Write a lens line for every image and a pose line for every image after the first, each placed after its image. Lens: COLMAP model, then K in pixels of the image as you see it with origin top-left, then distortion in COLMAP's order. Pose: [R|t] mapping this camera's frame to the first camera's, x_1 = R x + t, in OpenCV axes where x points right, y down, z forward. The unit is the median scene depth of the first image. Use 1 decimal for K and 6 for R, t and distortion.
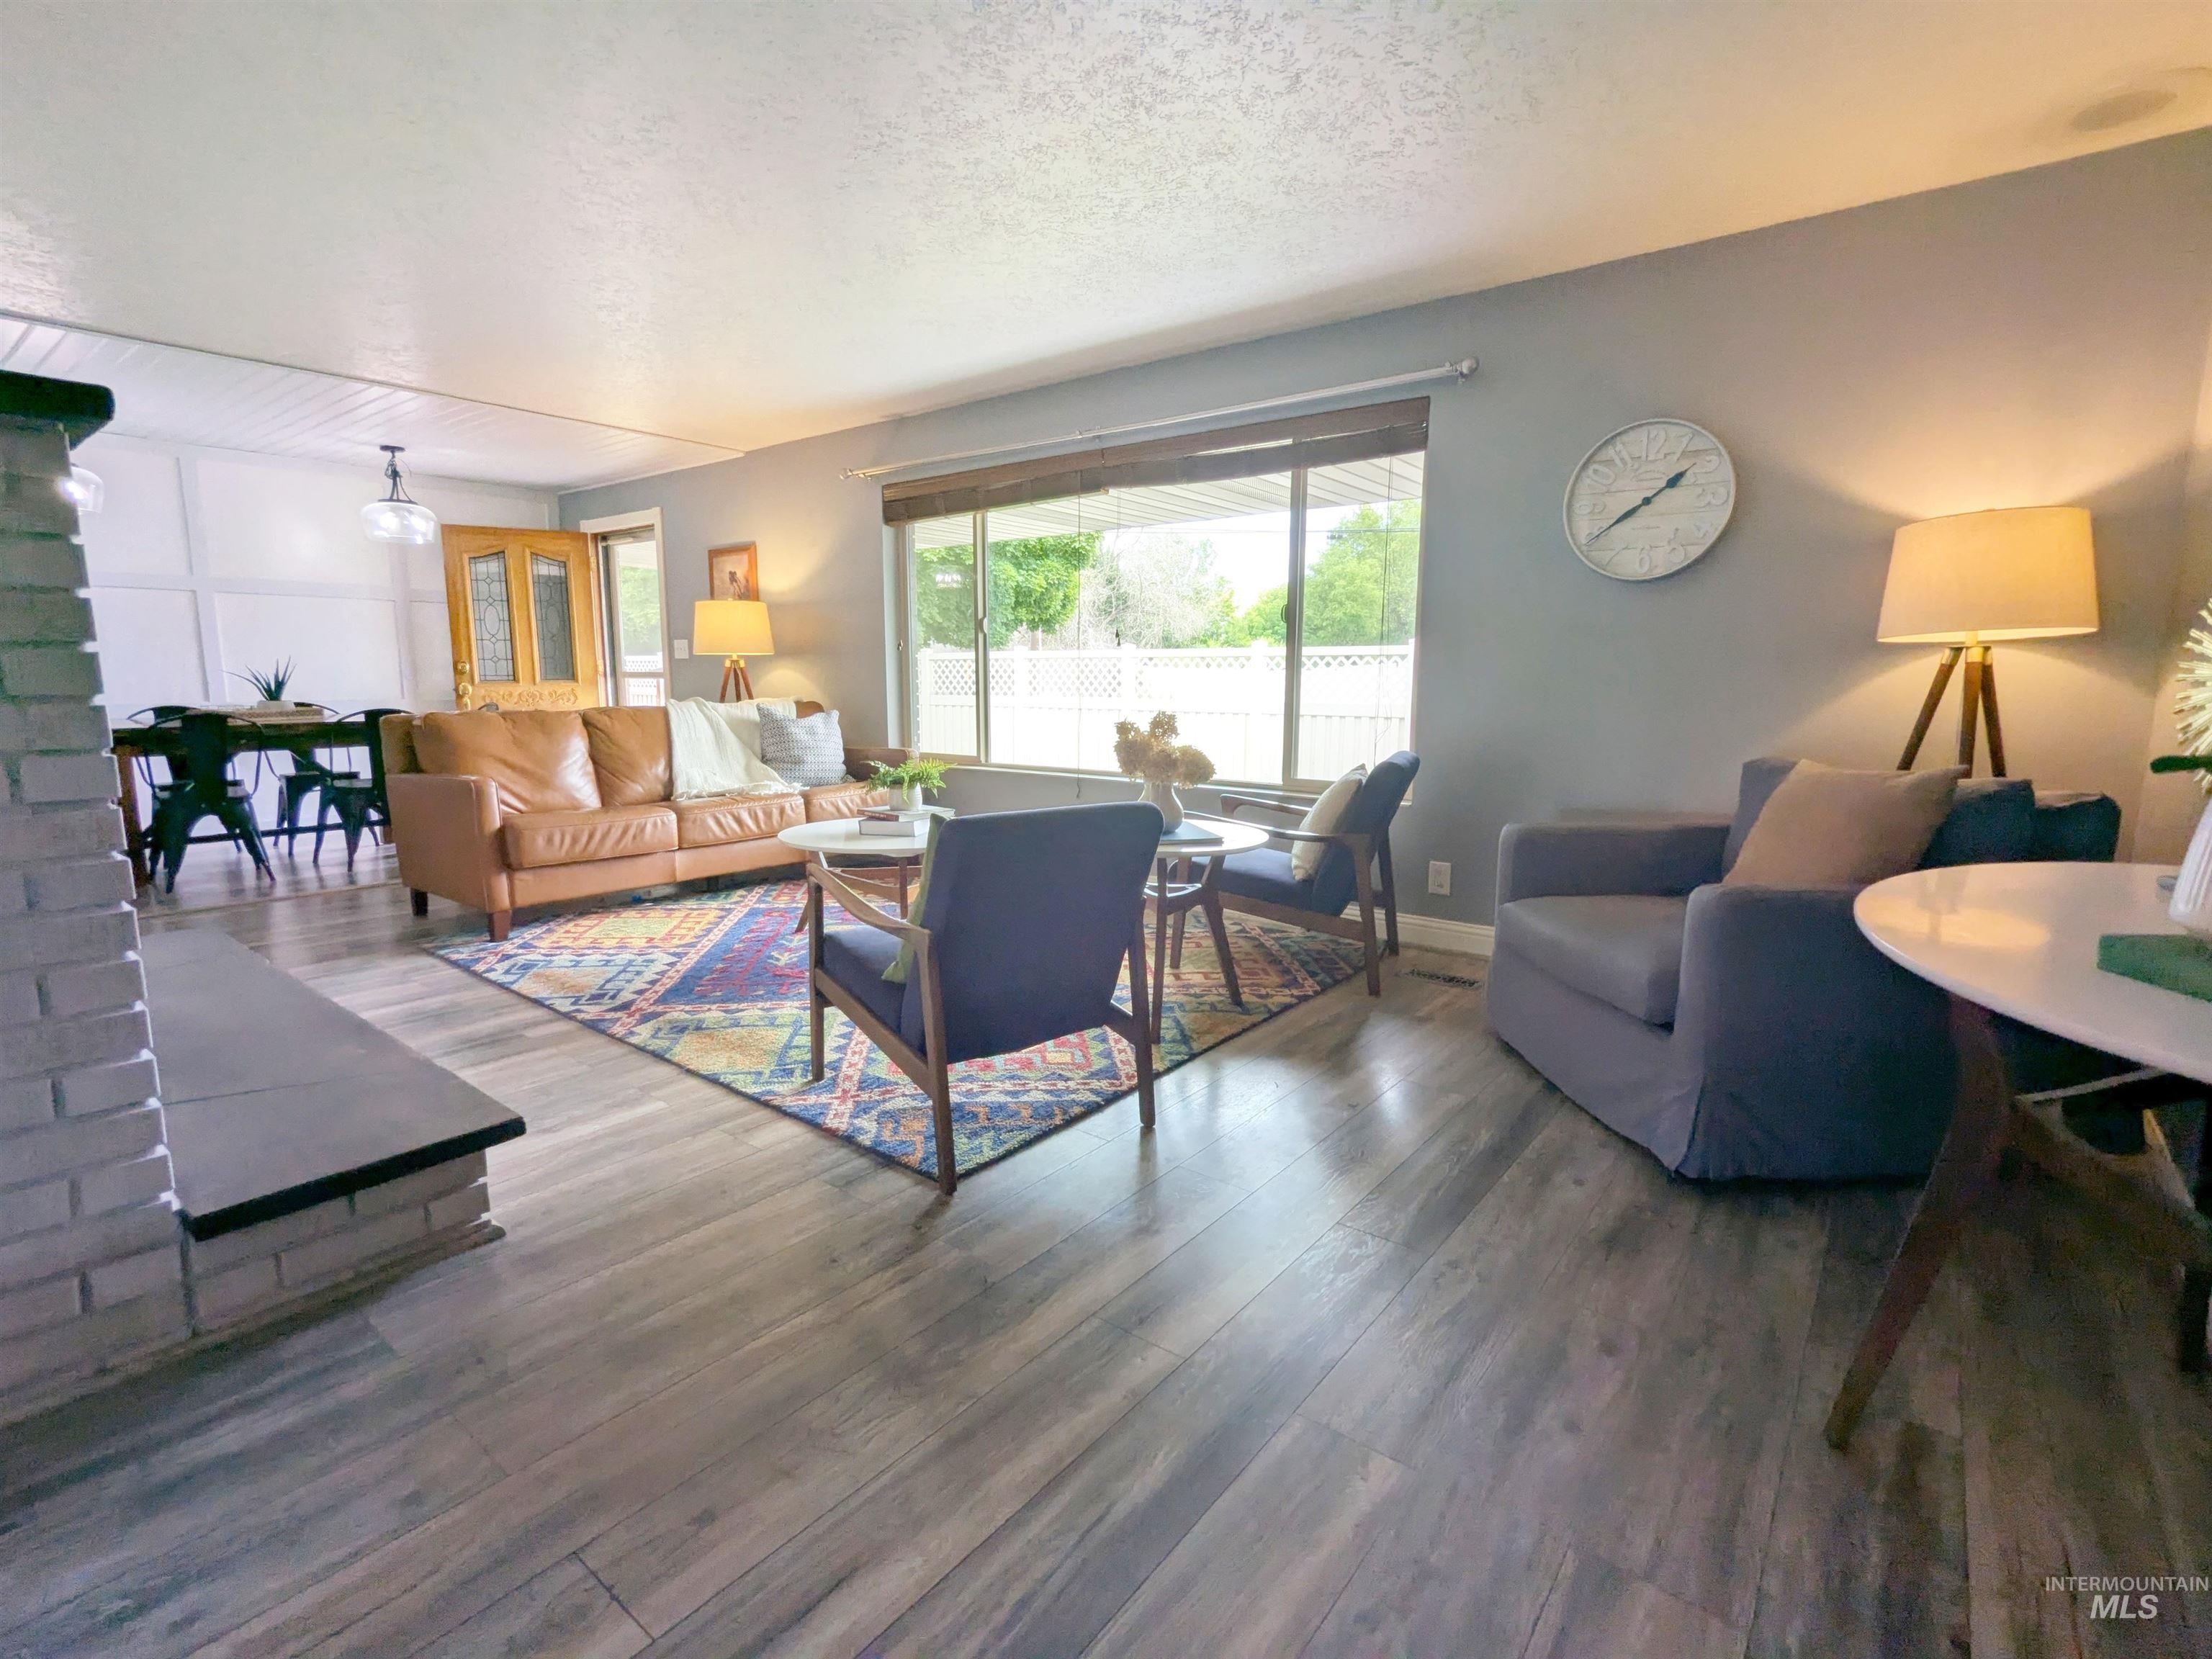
lens RADIAL K [[1058.4, 0, 1103.8], [0, 1058.4, 834.6], [0, 0, 1]] dist [-0.000663, 0.000692]
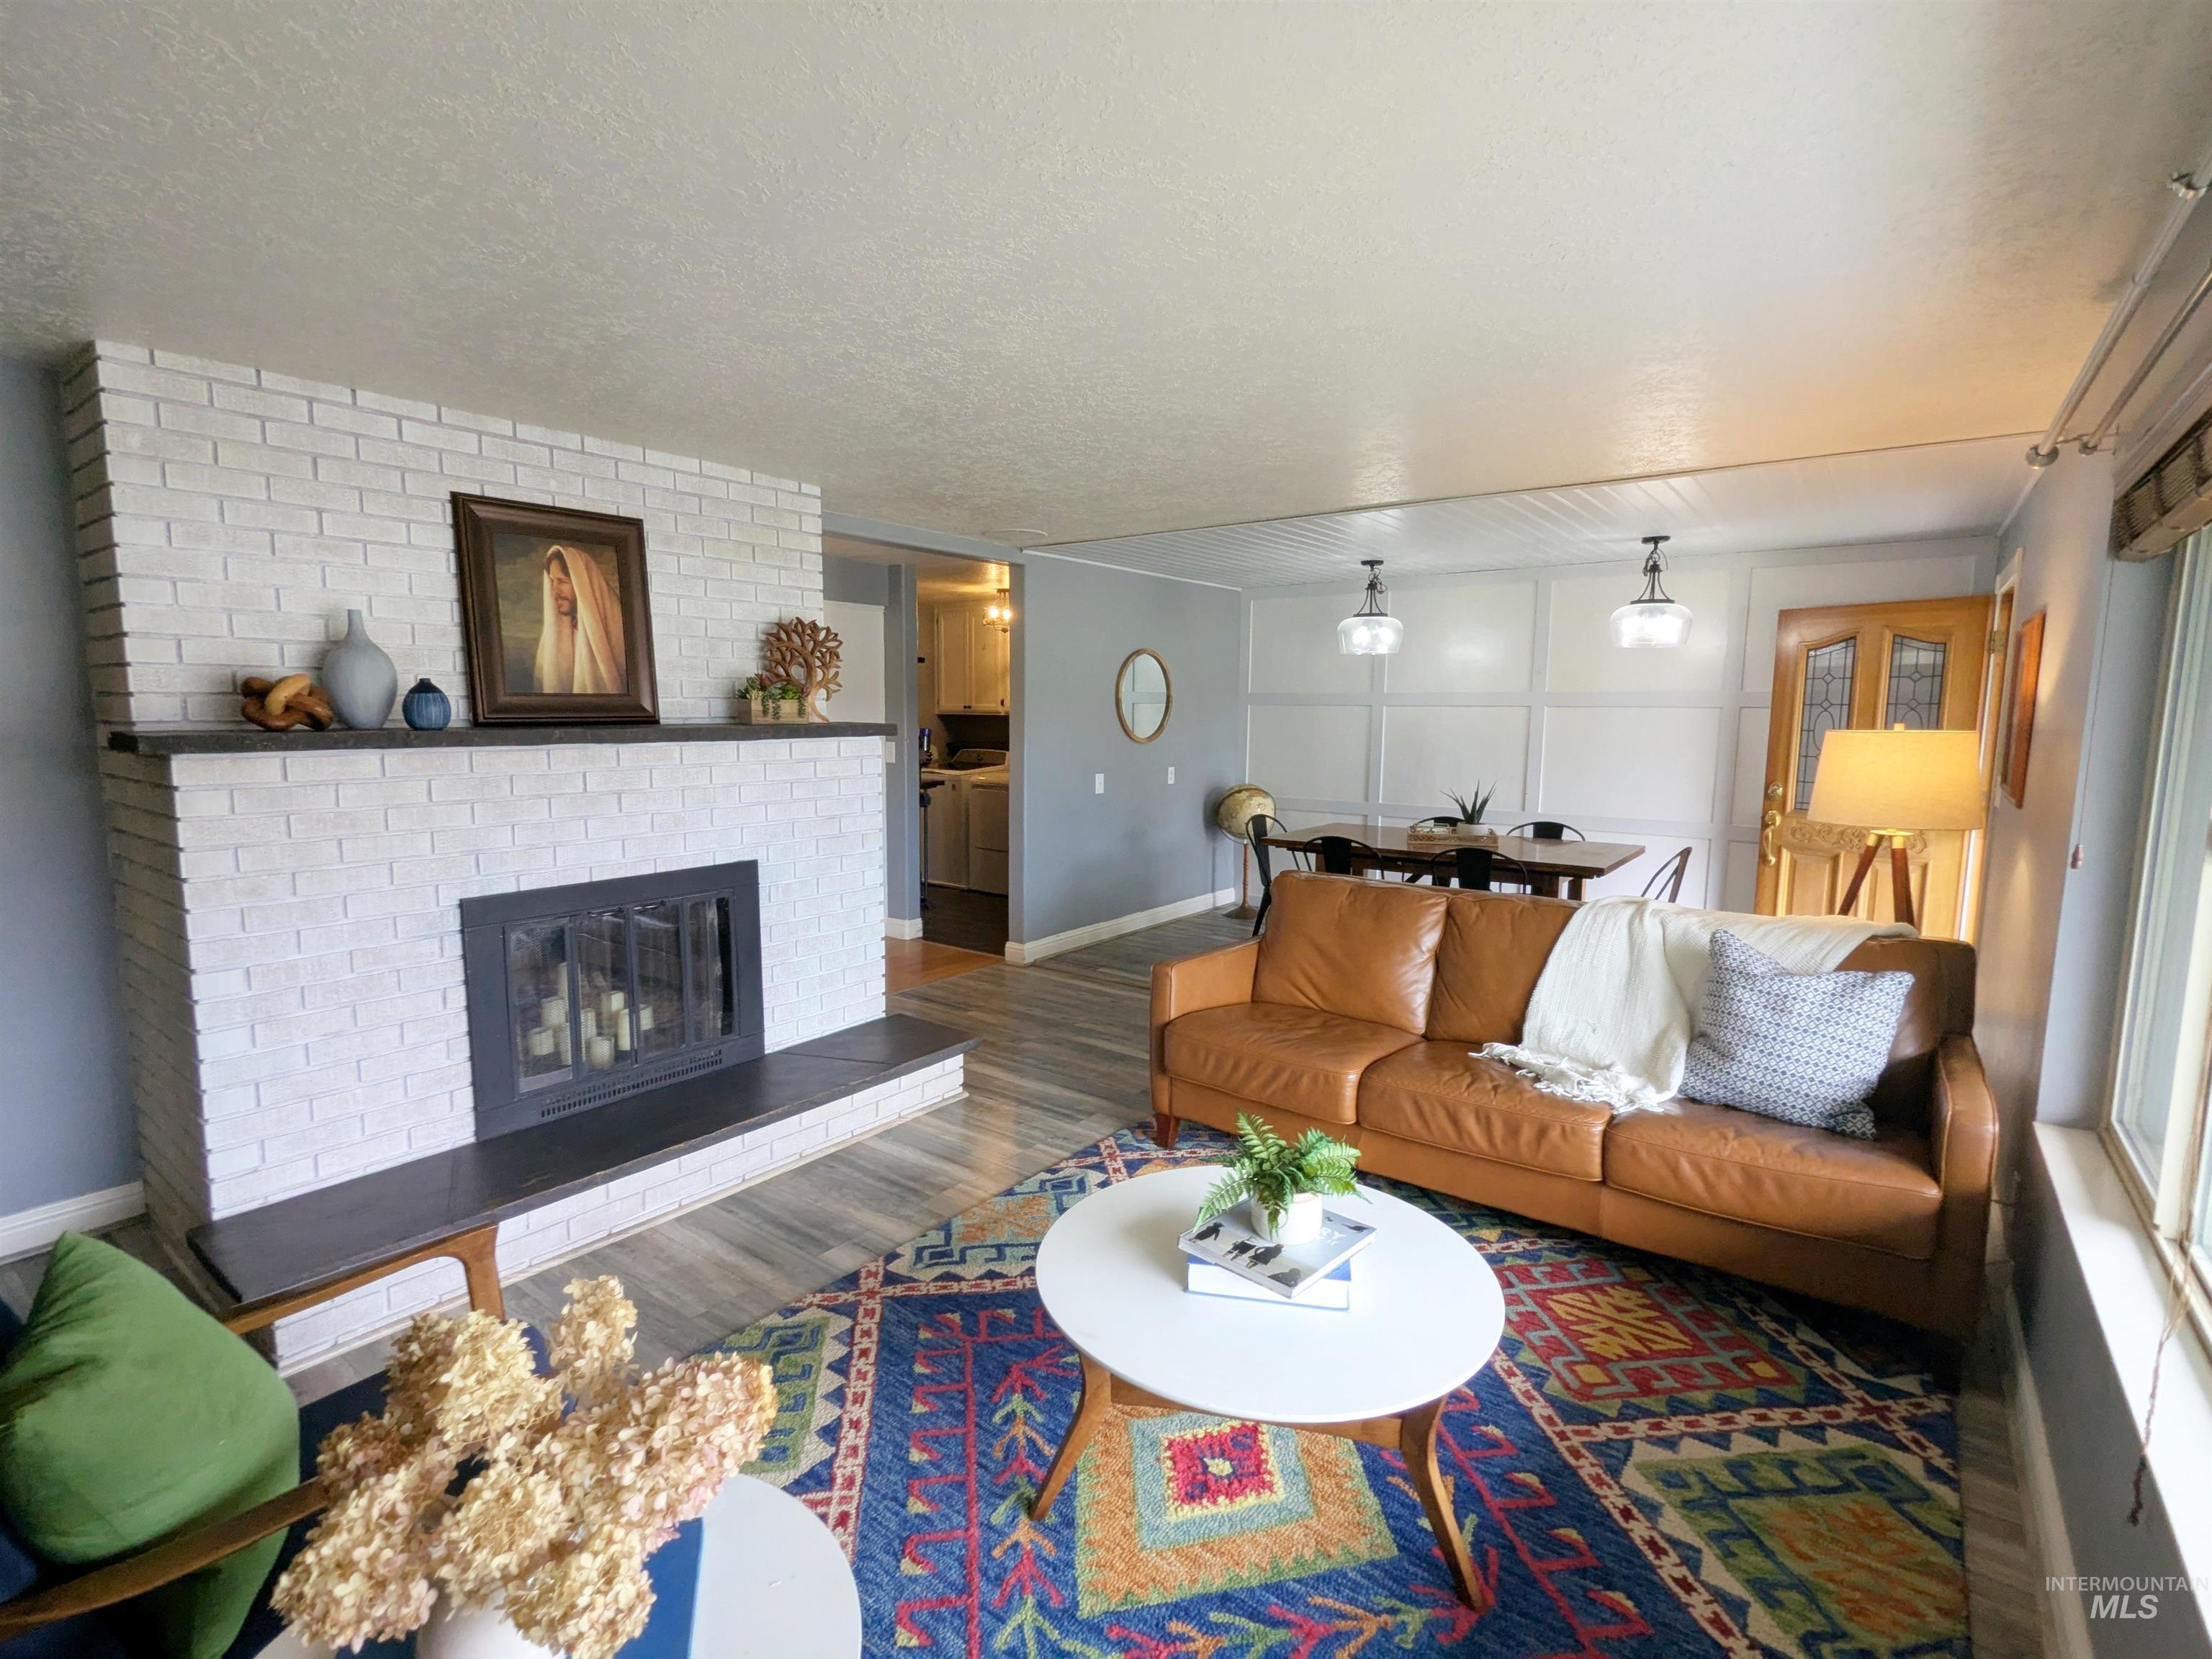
lens RADIAL K [[1058.4, 0, 1103.7], [0, 1058.4, 834.6], [0, 0, 1]] dist [-0.000663, 0.000692]
pose [[0.029311, 0.121642, -0.992141, 0.317393], [-0.160513, 0.980259, 0.115443, -0.288104], [0.986598, 0.155867, 0.048258, 1.009254]]
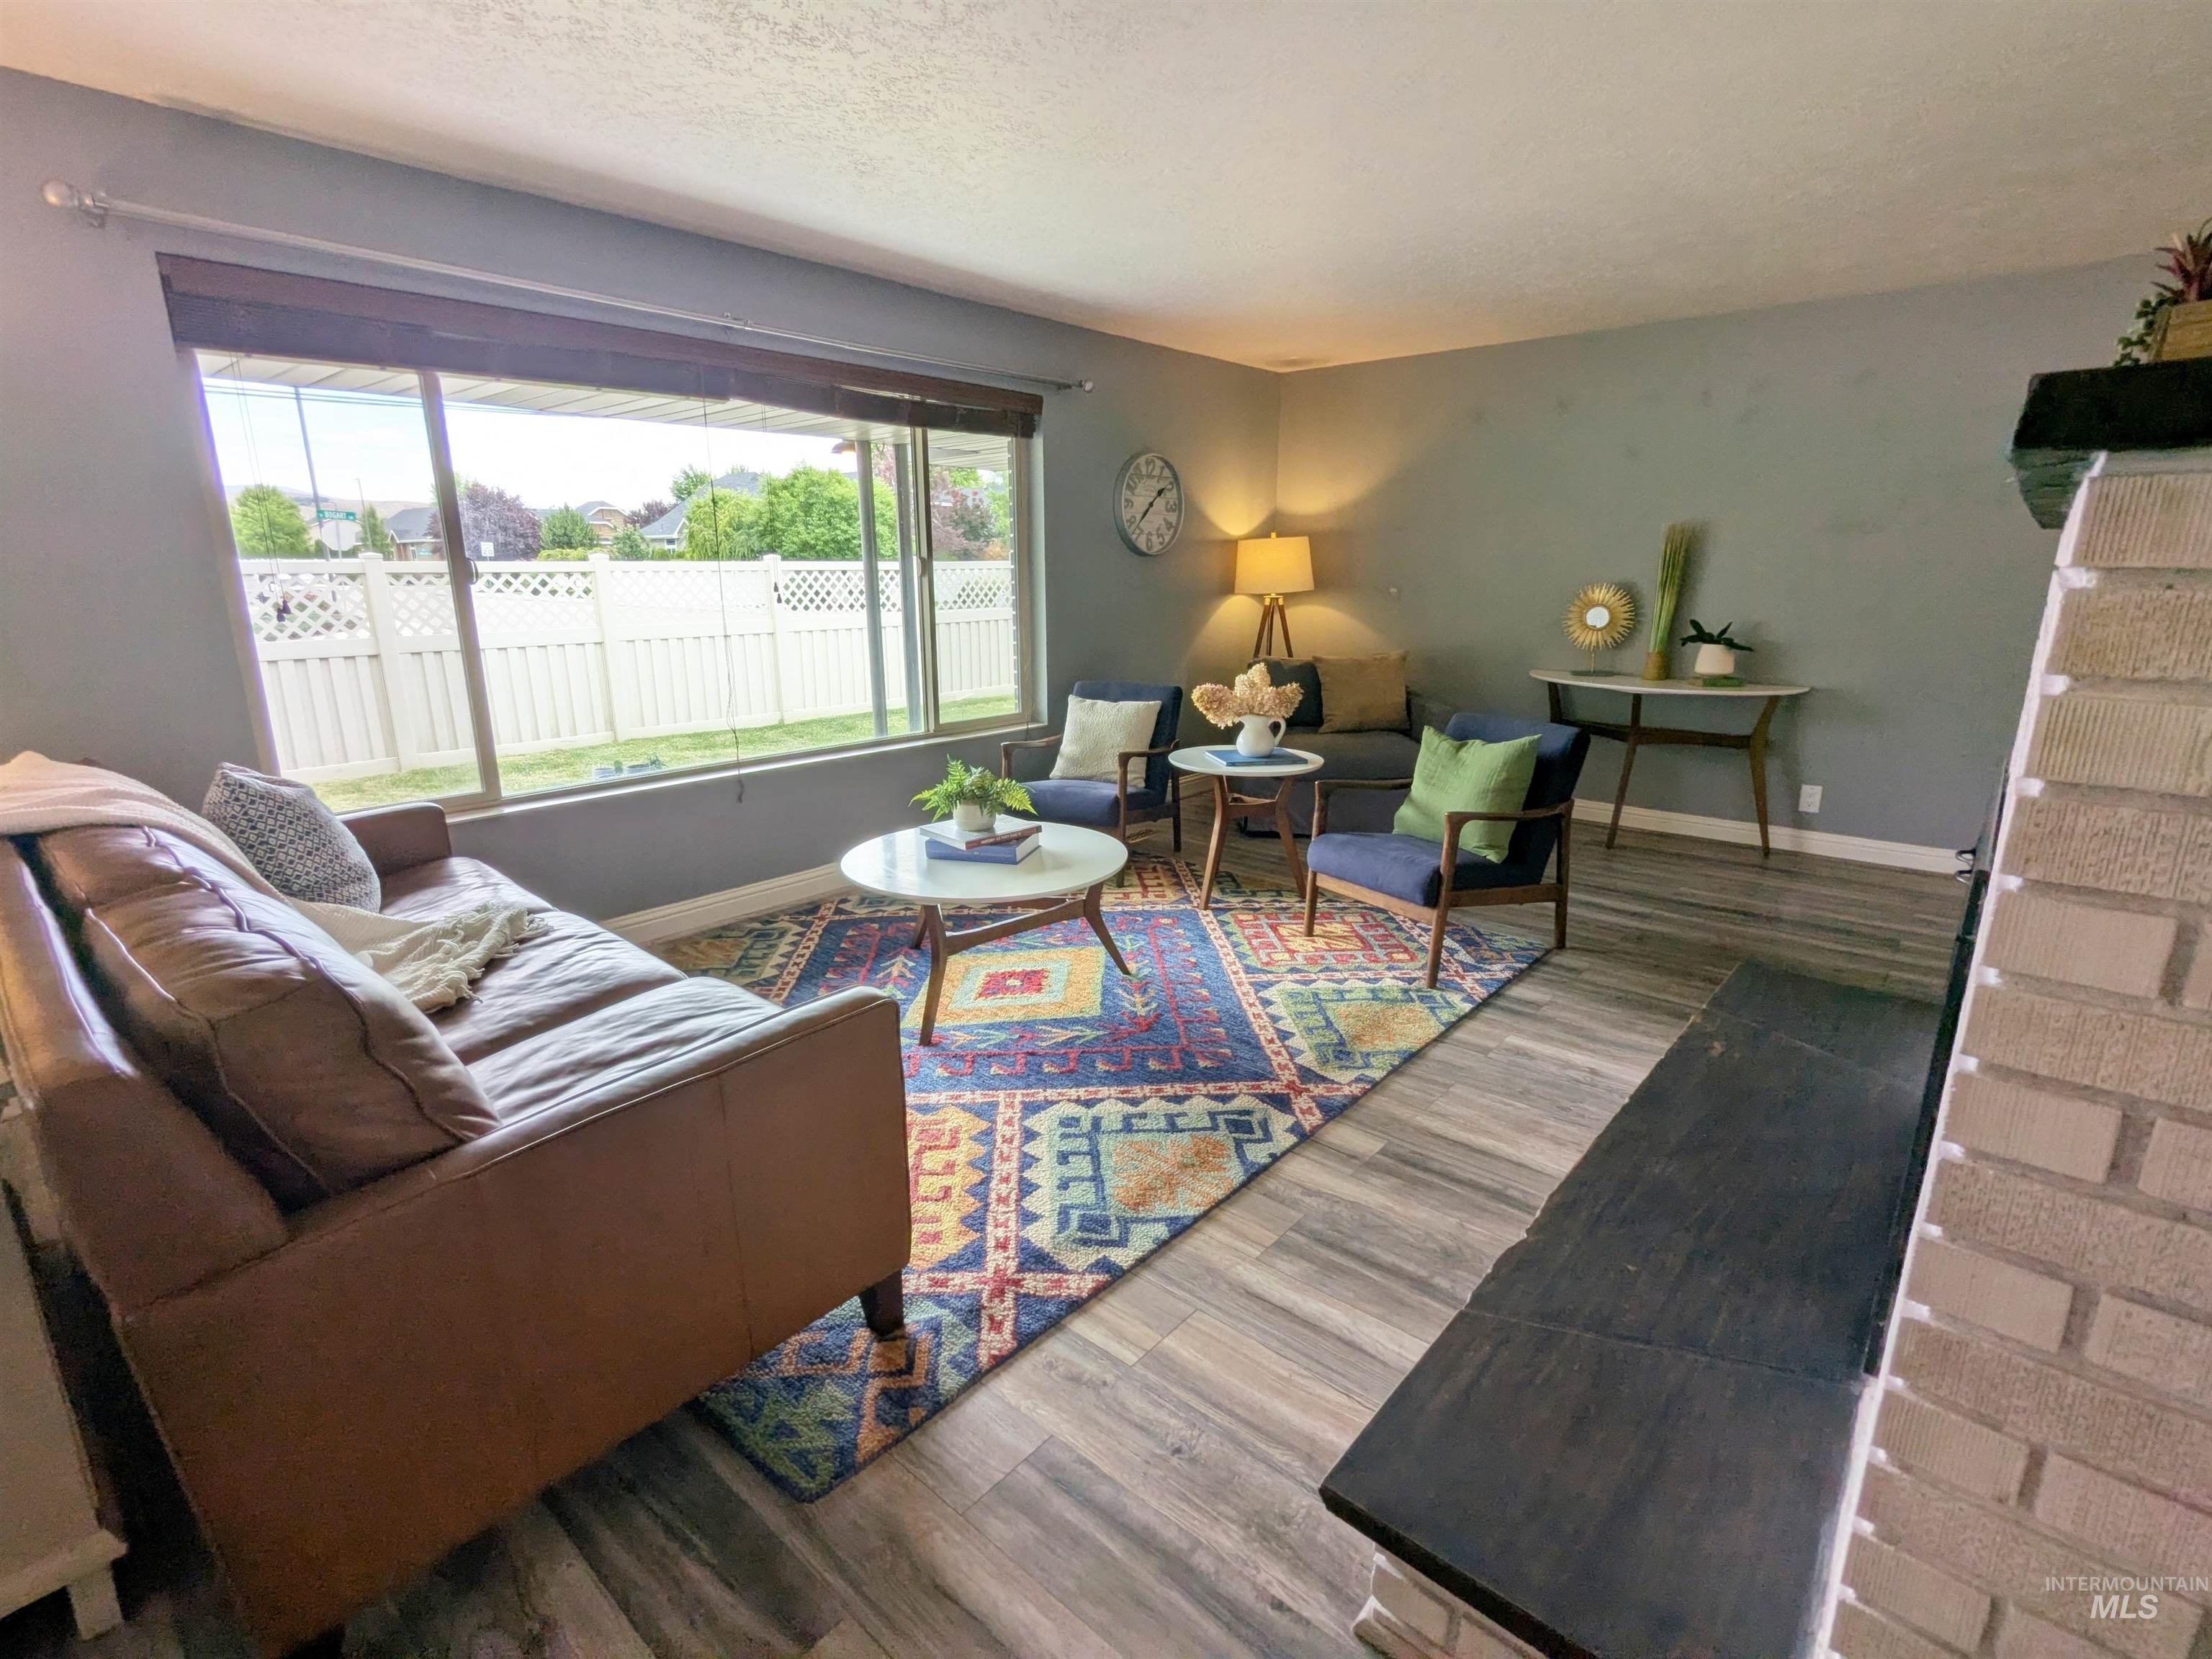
lens RADIAL K [[1058.4, 0, 1102.7], [0, 1058.4, 827.7], [0, 0, 1]] dist [-0.000663, 0.000692]
pose [[0.044997, -0.248874, 0.967490, -1.117488], [0.157095, 0.958184, 0.239174, -0.232781], [-0.986558, 0.141225, 0.082212, 0.978911]]
